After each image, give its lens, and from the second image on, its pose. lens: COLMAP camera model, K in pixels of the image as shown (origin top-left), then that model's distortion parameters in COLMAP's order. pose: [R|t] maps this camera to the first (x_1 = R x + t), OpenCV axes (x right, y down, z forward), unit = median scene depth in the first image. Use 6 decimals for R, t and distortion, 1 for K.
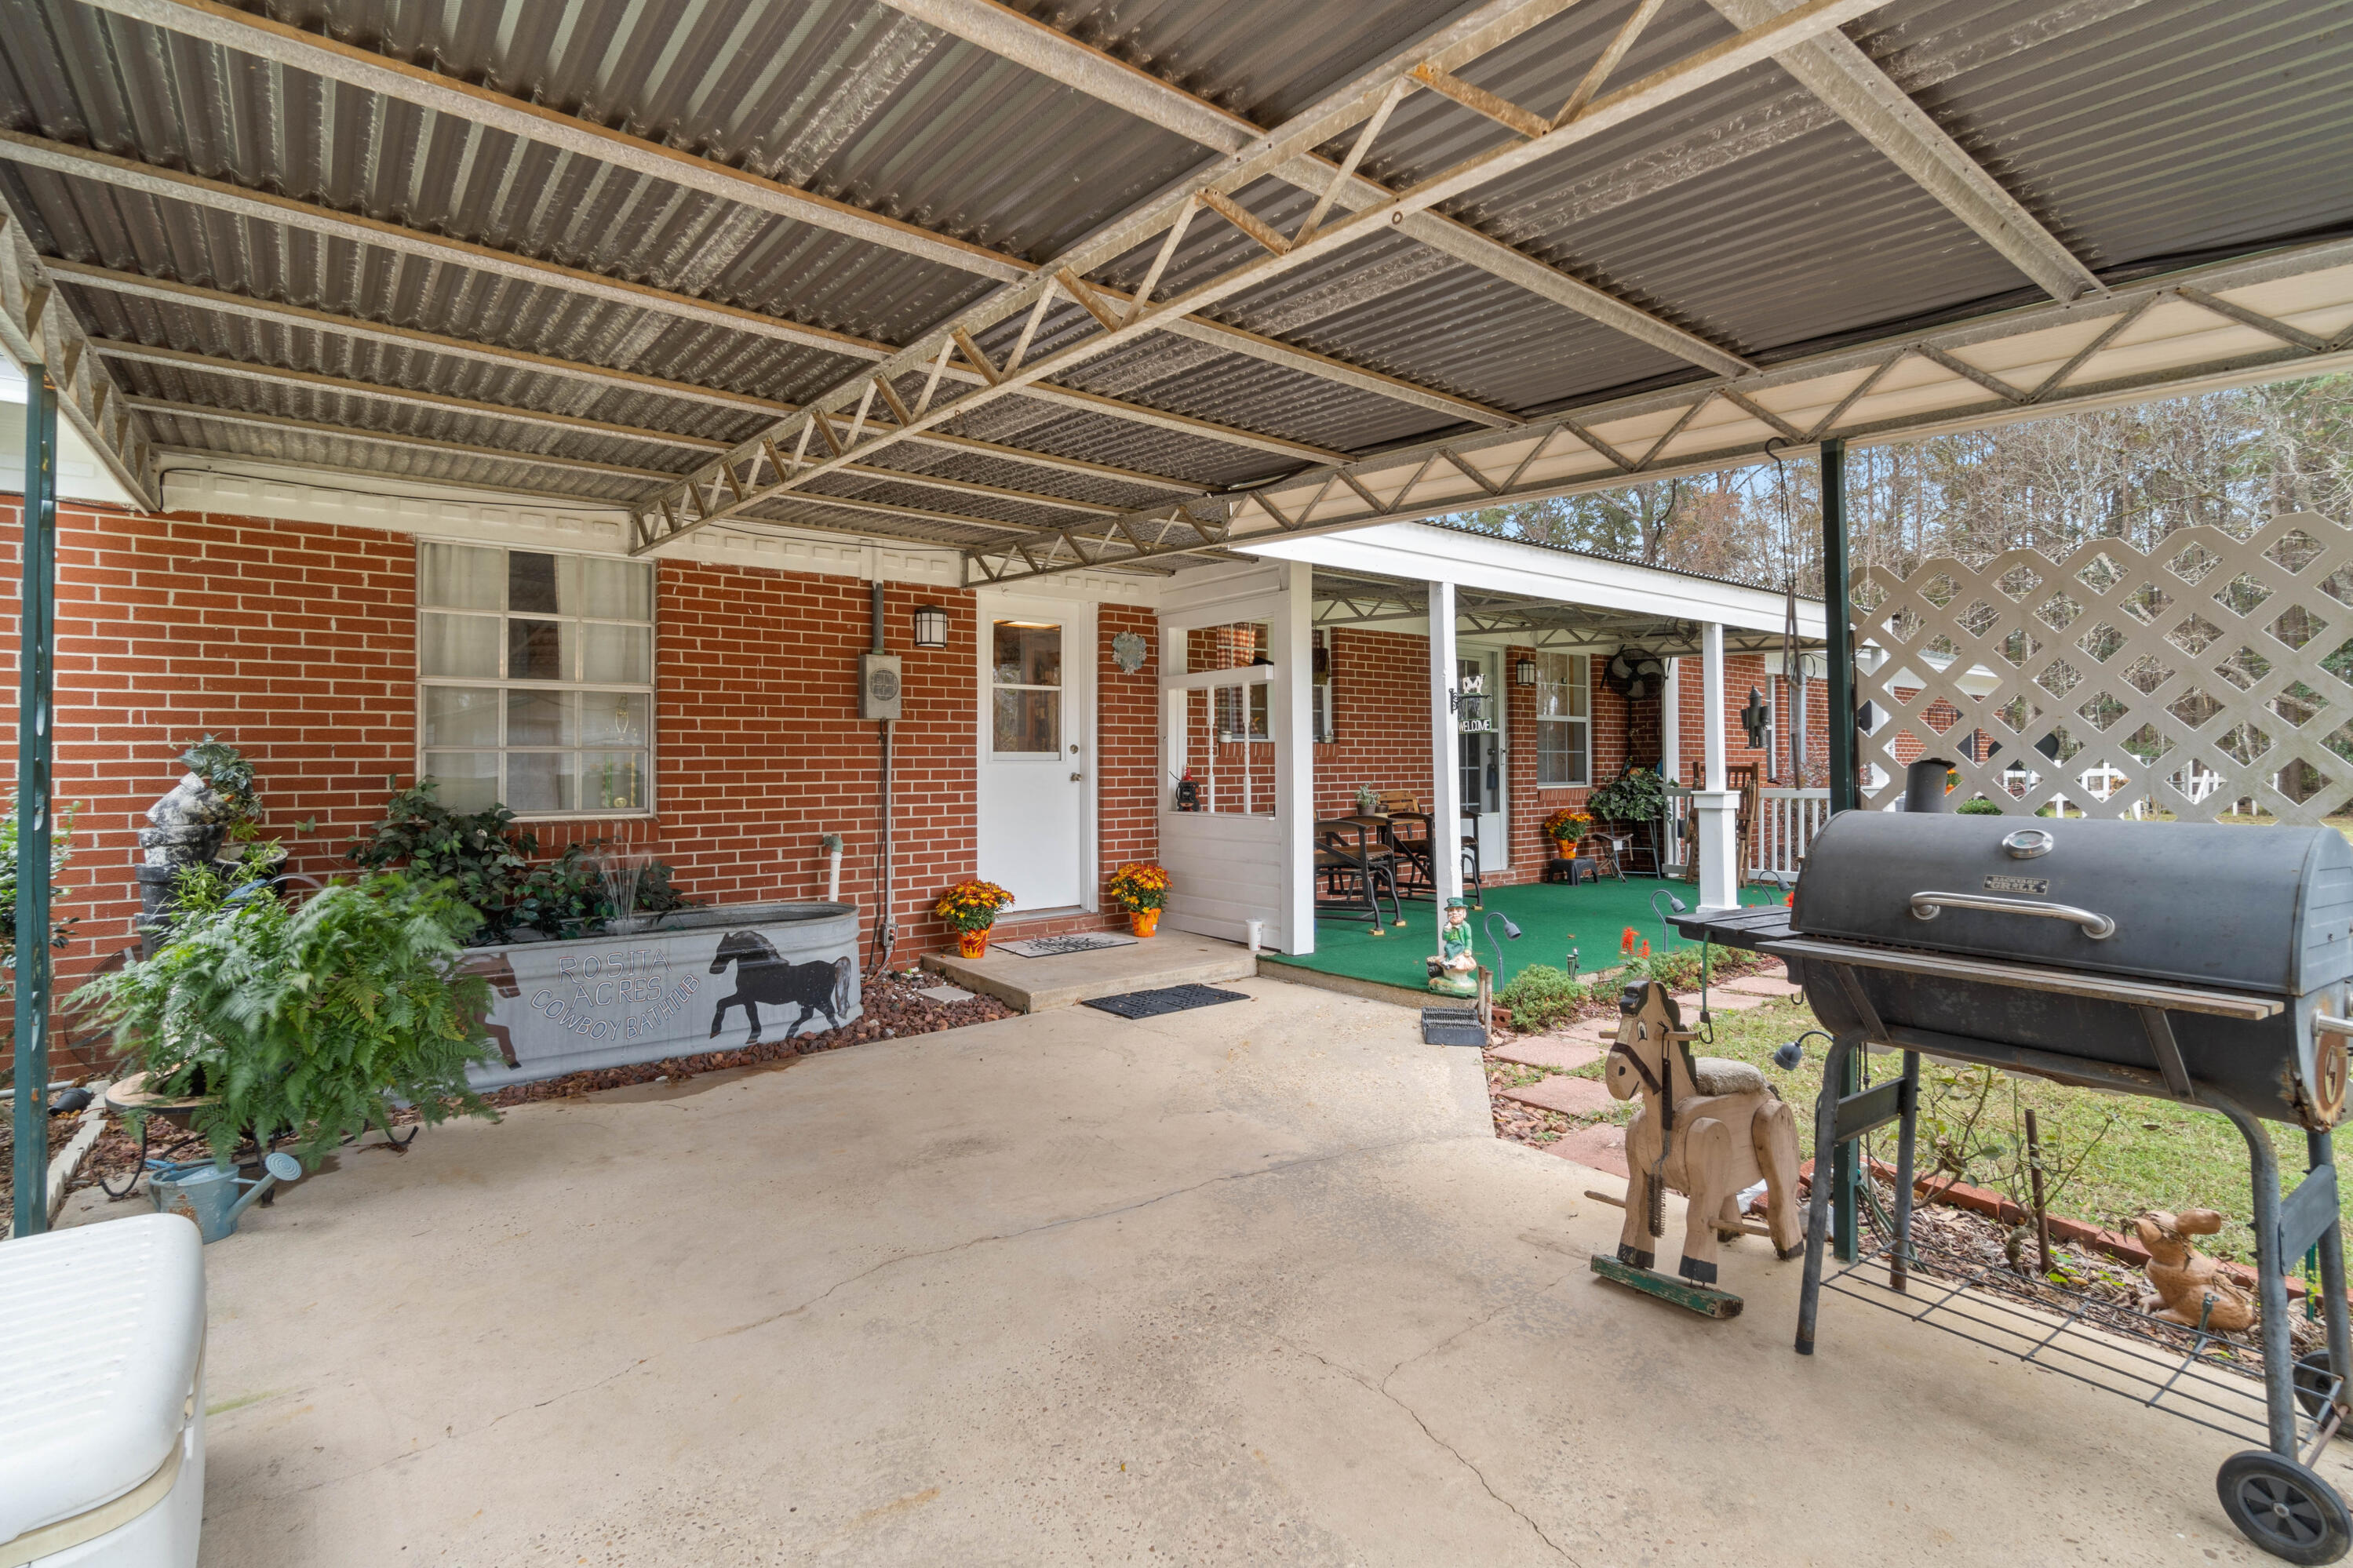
lens RADIAL K [[1087.9, 0, 1176.5], [0, 1087.9, 784.0], [0, 0, 1]] dist [-0.021071, -0.000039]
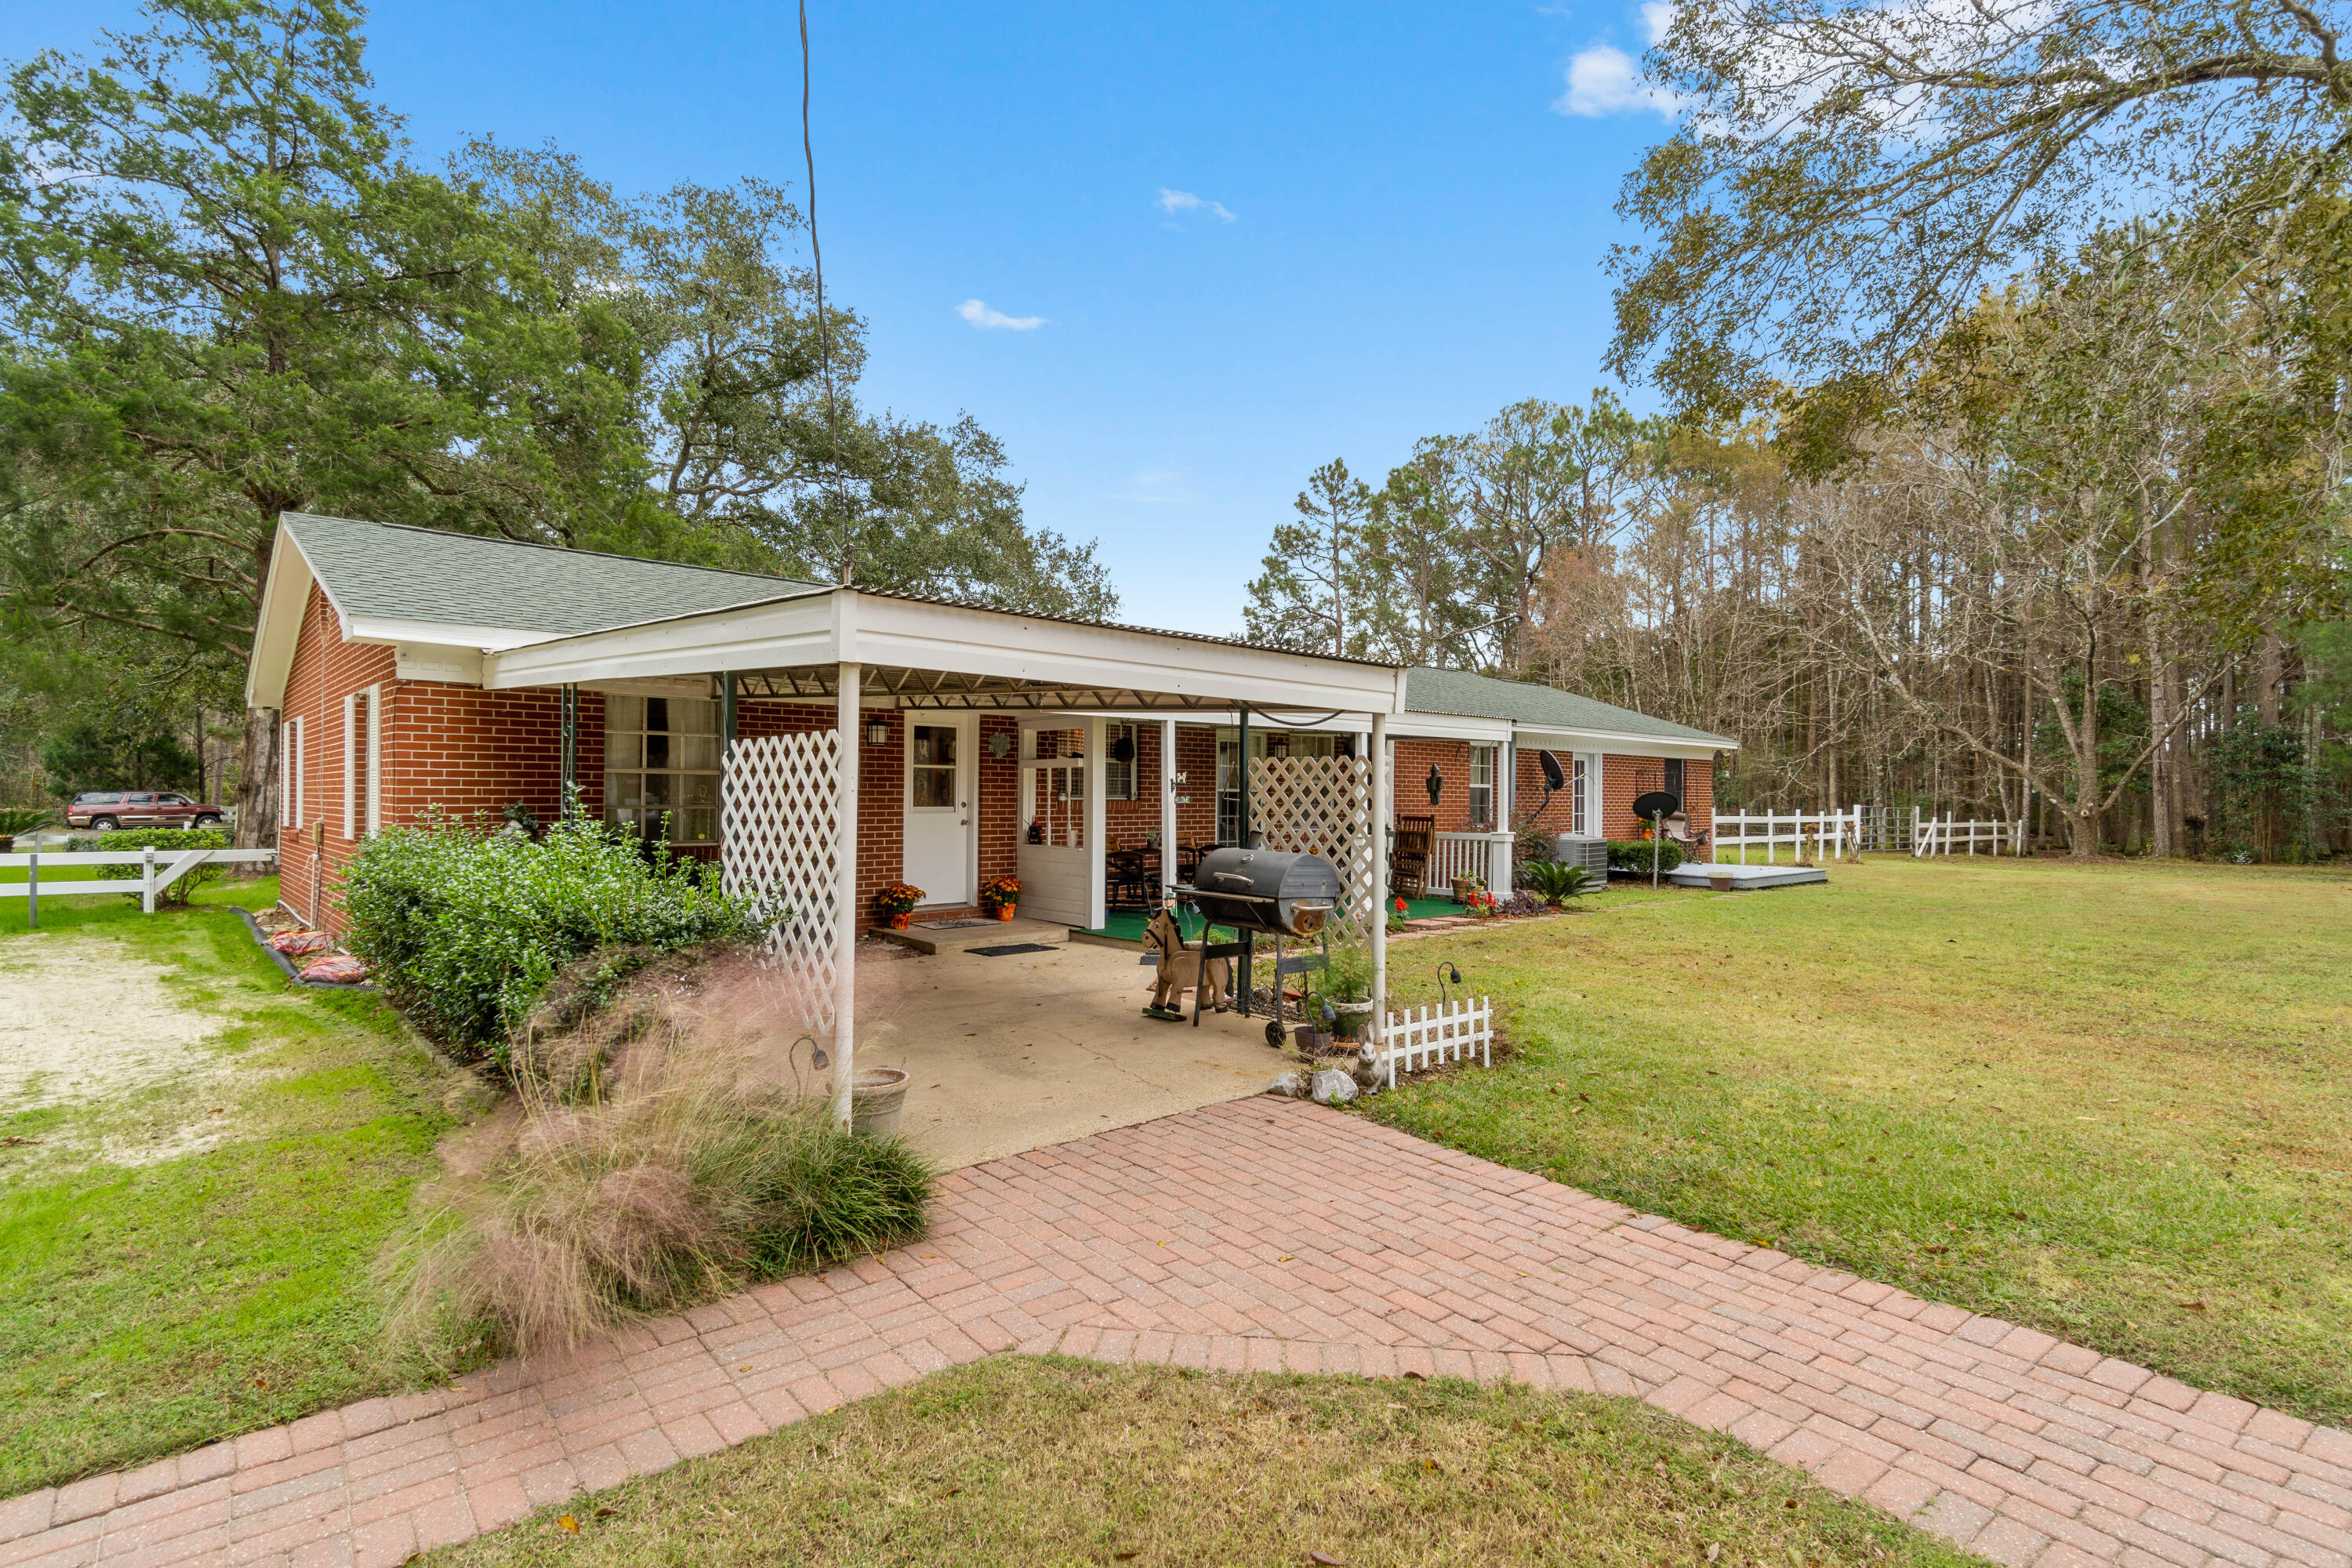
lens RADIAL K [[1119.1, 0, 1161.7], [0, 1119.1, 814.4], [0, 0, 1]] dist [0.000017, -0.000046]
pose [[0.997454, 0.012009, 0.070298, 0.088423], [-0.012016, 0.999928, -0.000320, -0.022767], [-0.070297, -0.000525, 0.997526, -0.725428]]
